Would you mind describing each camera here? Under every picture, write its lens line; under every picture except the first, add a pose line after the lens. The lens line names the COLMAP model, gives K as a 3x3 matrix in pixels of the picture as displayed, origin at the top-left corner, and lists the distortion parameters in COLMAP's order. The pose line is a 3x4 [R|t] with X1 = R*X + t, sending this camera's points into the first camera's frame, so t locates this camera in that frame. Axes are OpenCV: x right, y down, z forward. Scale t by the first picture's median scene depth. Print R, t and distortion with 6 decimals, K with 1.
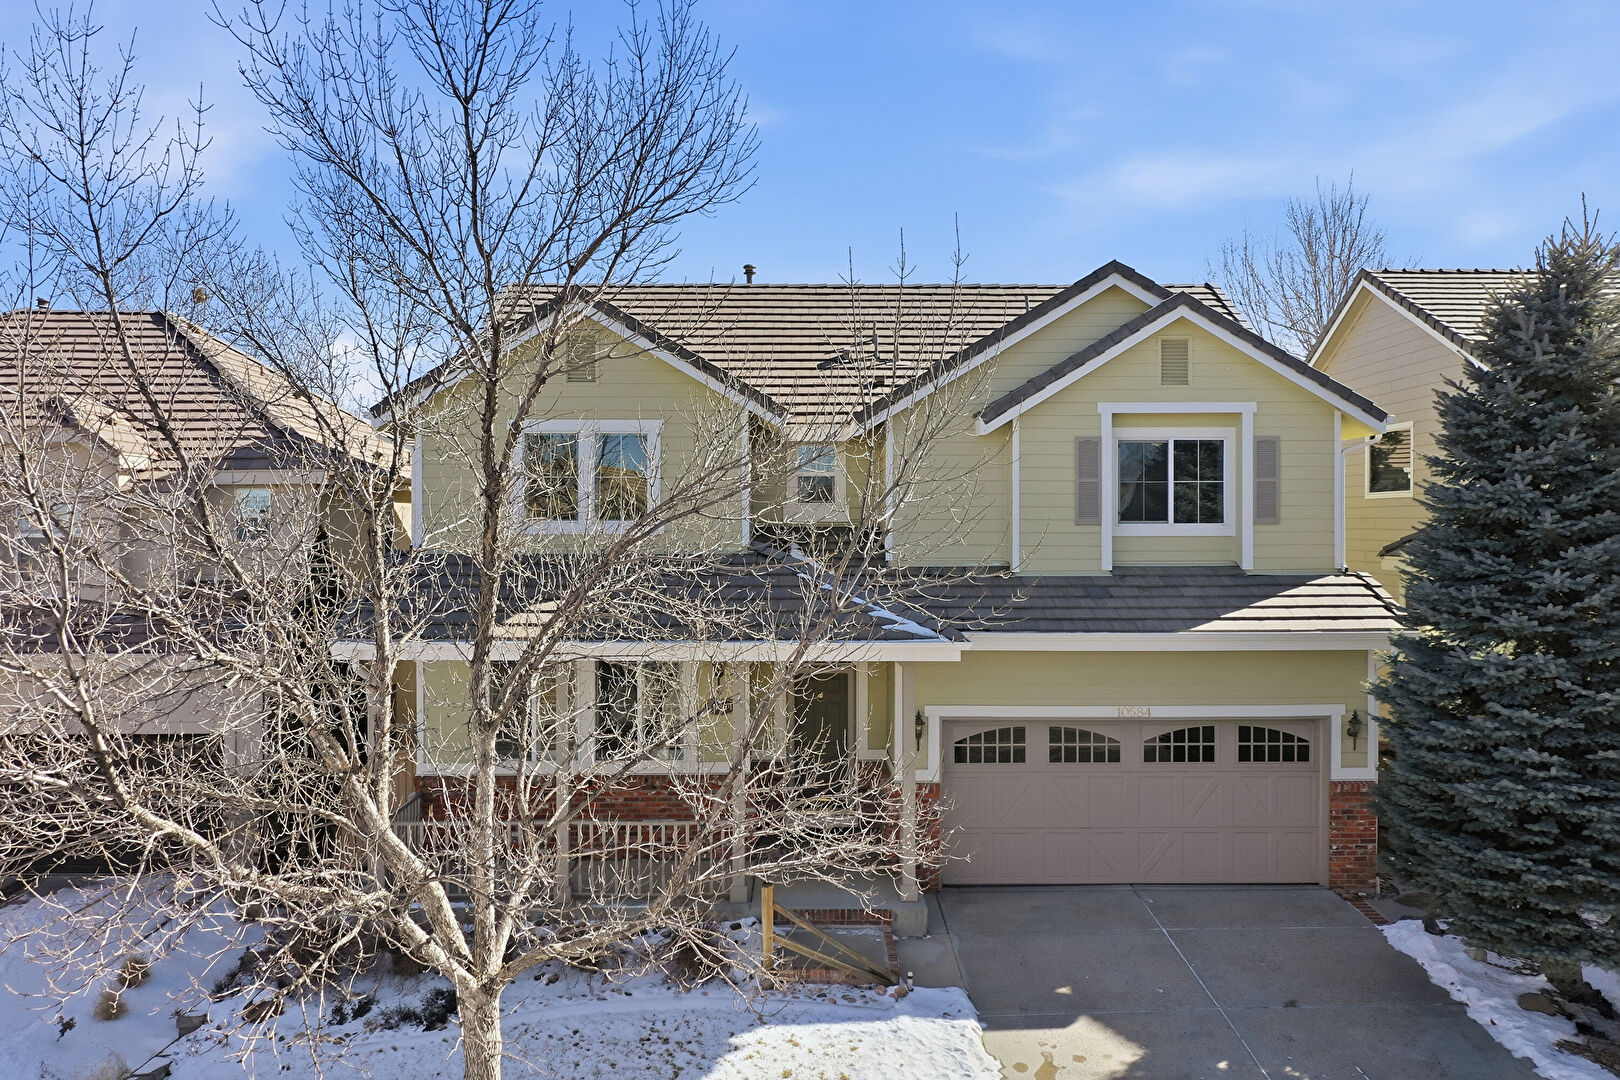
lens RADIAL K [[1299.3, 0, 796.2], [0, 1299.3, 539.3], [0, 0, 1]] dist [-0.001269, 0.002140]
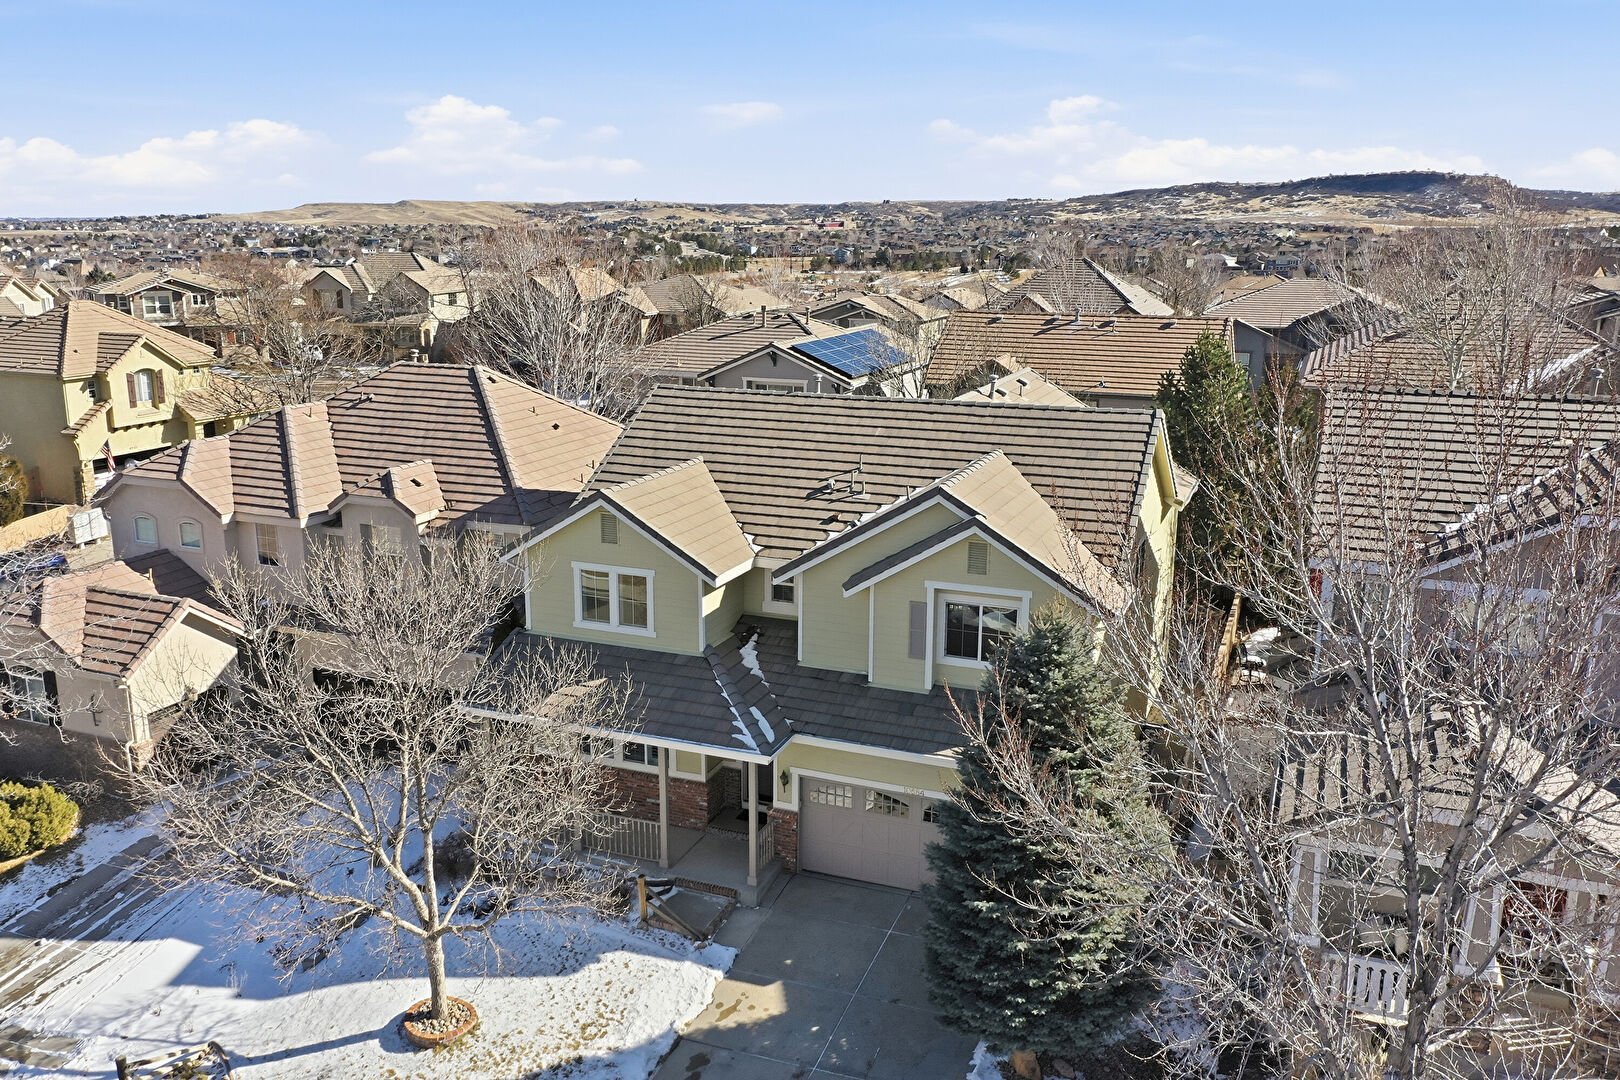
lens RADIAL K [[1288.2, 0, 779.9], [0, 1288.2, 544.3], [0, 0, 1]] dist [-0.012214, 0.008663]
pose [[0.922995, 0.090096, -0.374116, 0.676011], [-0.005175, 0.975023, 0.222041, -0.507847], [0.384777, -0.203007, 0.900408, -0.402515]]
